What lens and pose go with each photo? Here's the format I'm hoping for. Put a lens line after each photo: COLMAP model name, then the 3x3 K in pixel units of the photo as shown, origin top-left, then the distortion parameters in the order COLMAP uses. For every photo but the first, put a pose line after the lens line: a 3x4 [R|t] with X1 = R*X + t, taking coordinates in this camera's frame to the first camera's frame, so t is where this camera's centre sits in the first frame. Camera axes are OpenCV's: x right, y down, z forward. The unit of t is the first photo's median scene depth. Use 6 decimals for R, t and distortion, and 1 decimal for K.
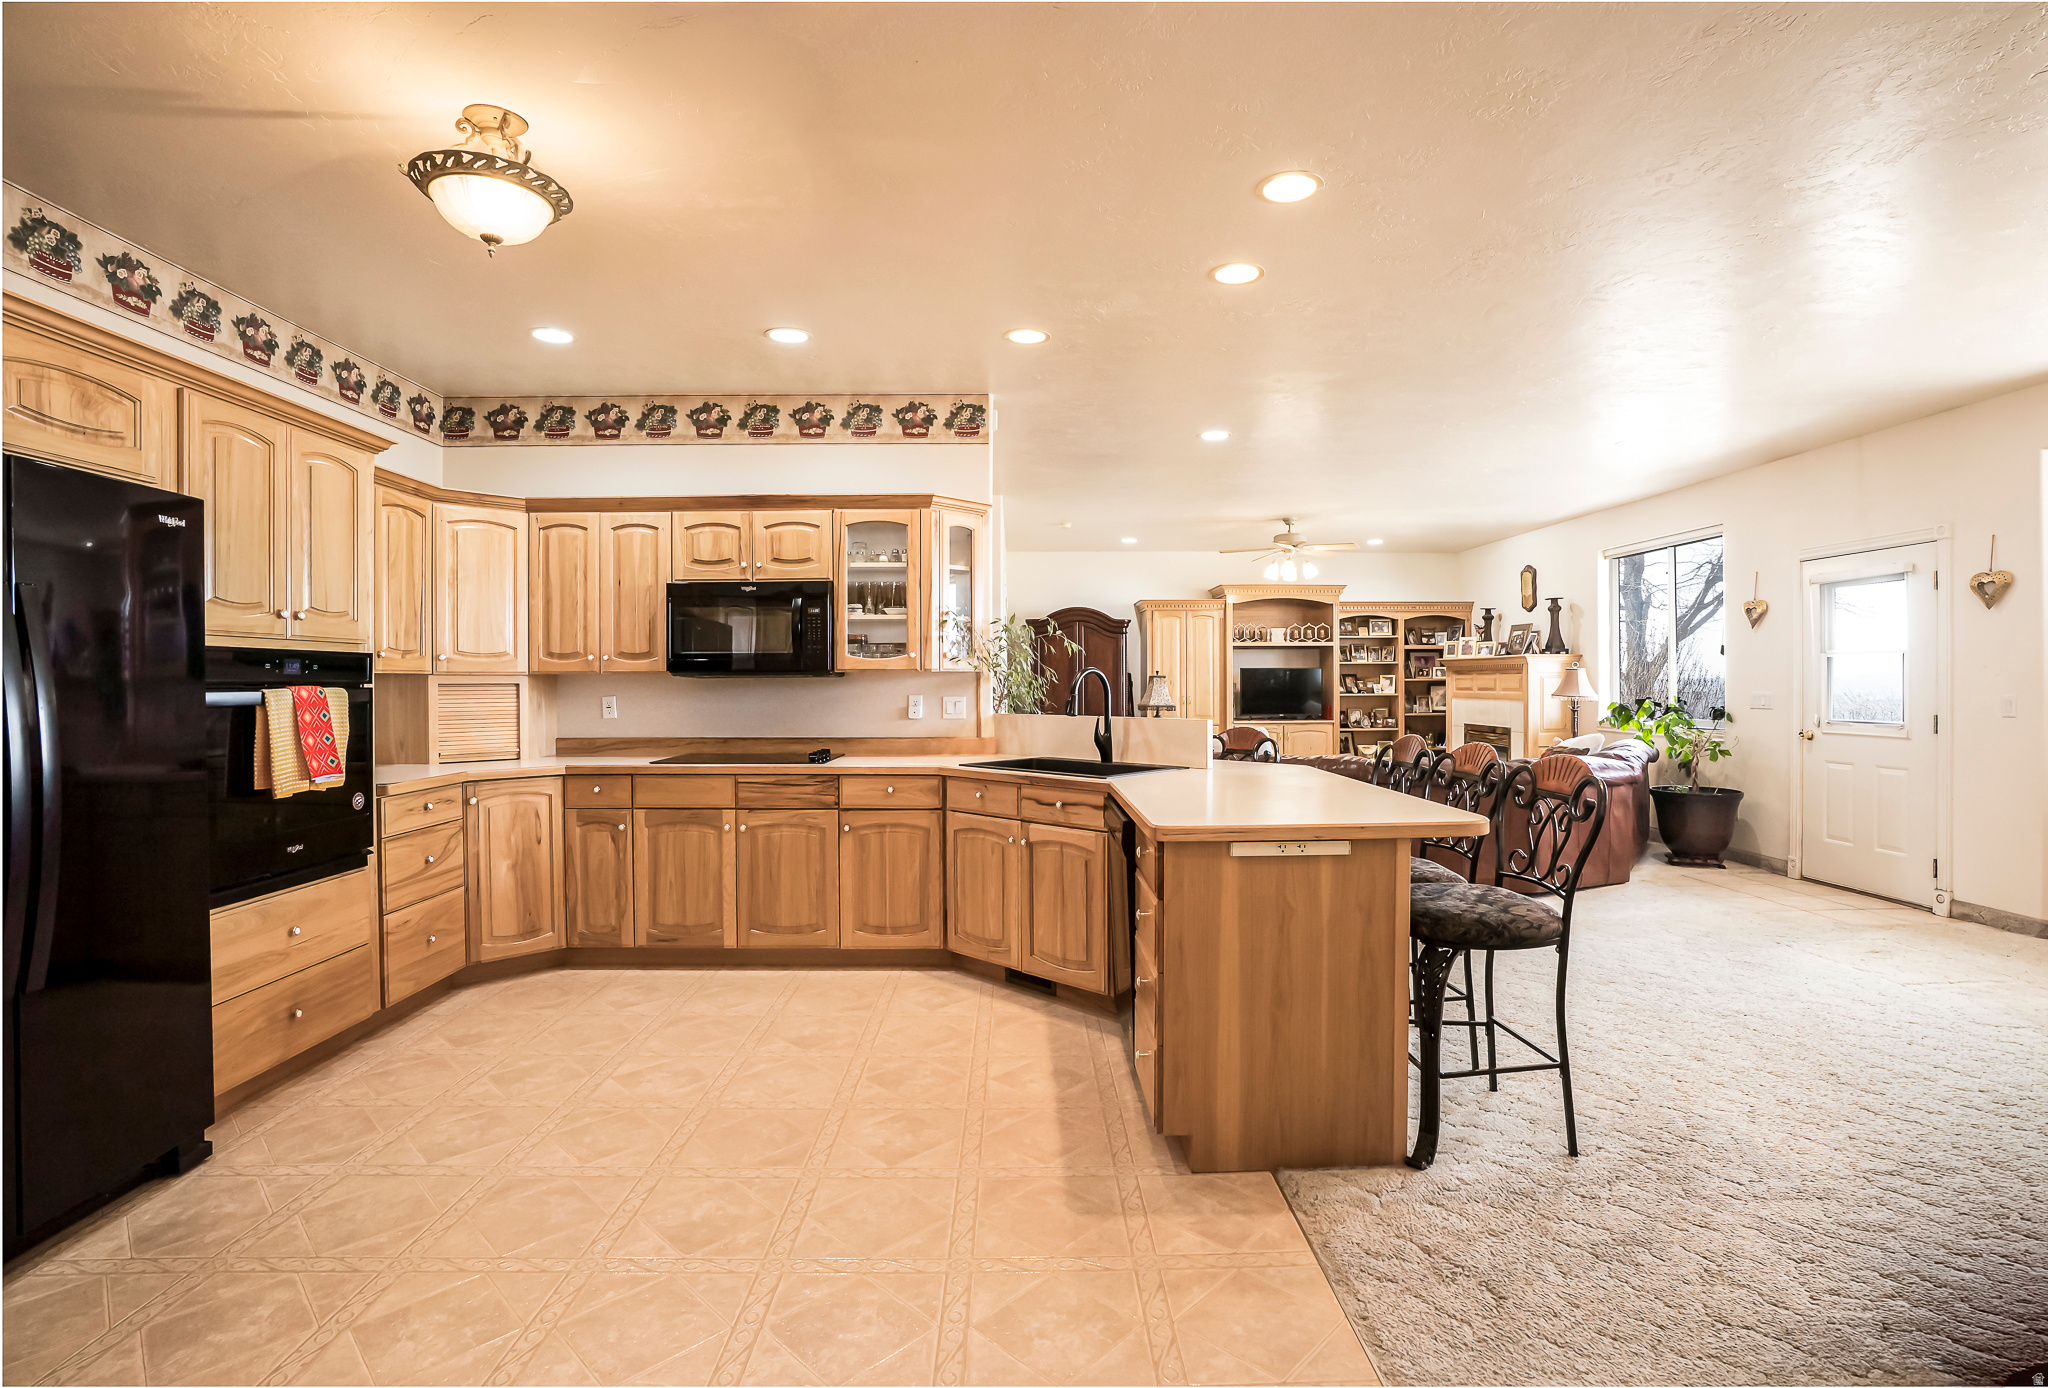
lens RADIAL K [[954.1, 0, 1057.7], [0, 954.1, 682.3], [0, 0, 1]] dist [-0.058272, 0.019020]
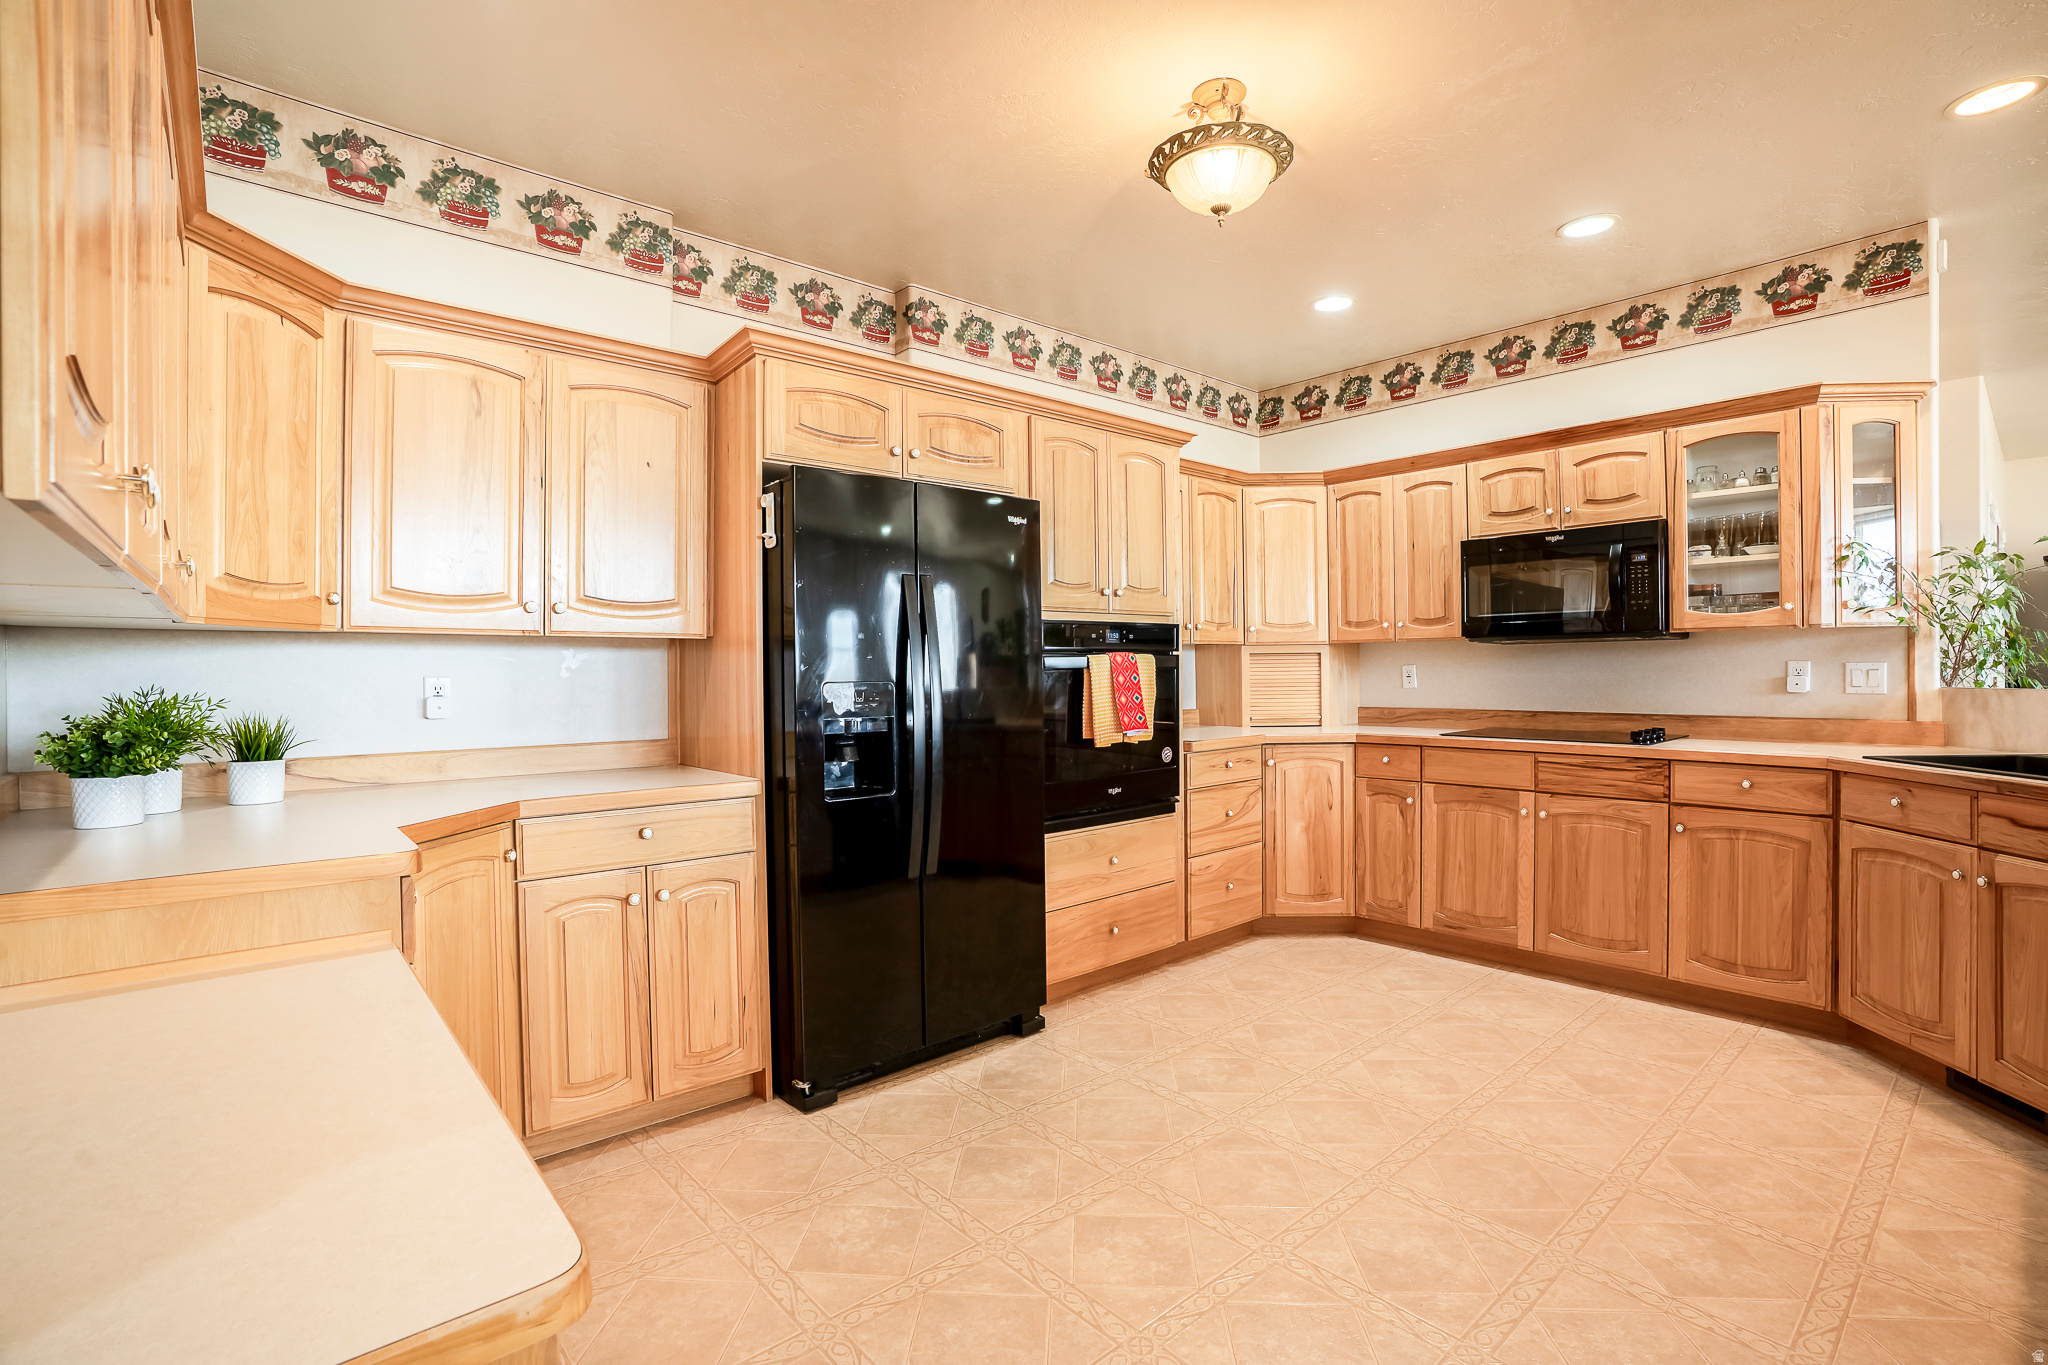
lens RADIAL K [[954.1, 0, 1037.9], [0, 954.1, 670.8], [0, 0, 1]] dist [-0.058272, 0.019020]
pose [[0.636266, -0.004257, -0.771458, 0.035196], [0.009713, 0.999950, 0.002493, 0.016581], [0.771409, -0.009080, 0.636275, 0.104409]]
